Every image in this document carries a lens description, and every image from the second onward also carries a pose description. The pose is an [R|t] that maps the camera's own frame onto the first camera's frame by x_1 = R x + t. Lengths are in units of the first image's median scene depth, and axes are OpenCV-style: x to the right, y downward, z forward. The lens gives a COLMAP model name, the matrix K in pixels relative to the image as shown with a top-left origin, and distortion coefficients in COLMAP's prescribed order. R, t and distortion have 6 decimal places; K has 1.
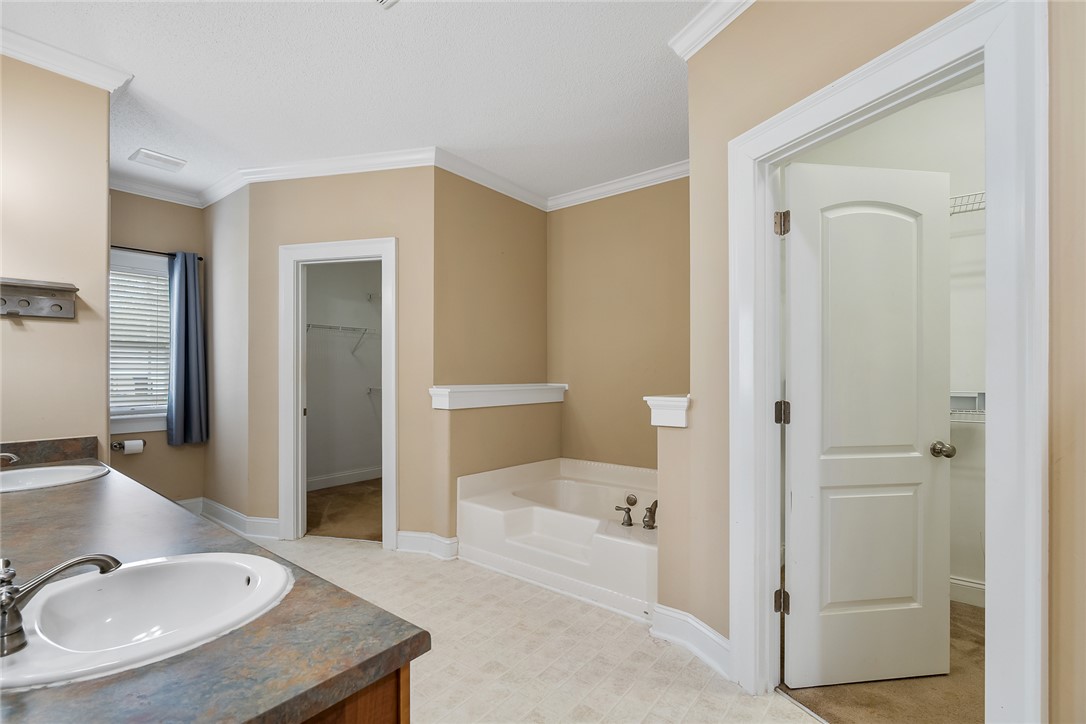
lens RADIAL K [[498.1, 0, 545.7], [0, 498.1, 369.4], [0, 0, 1]] dist [-0.004685, 0.000242]
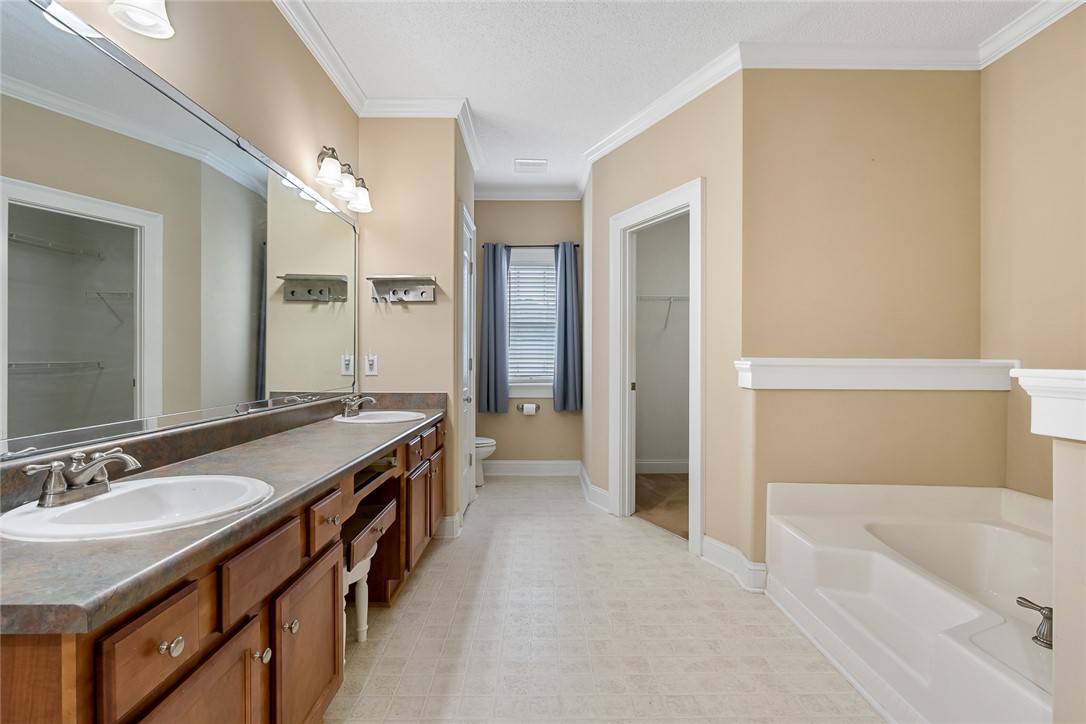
lens RADIAL K [[524.7, 0, 543.0], [0, 524.7, 358.4], [0, 0, 1]] dist [-0.000854, 0.002333]
pose [[0.620638, 0.002174, -0.784094, 0.218596], [0.001447, 0.999991, 0.003918, 0.030290], [0.784096, -0.003566, 0.620629, 0.260742]]
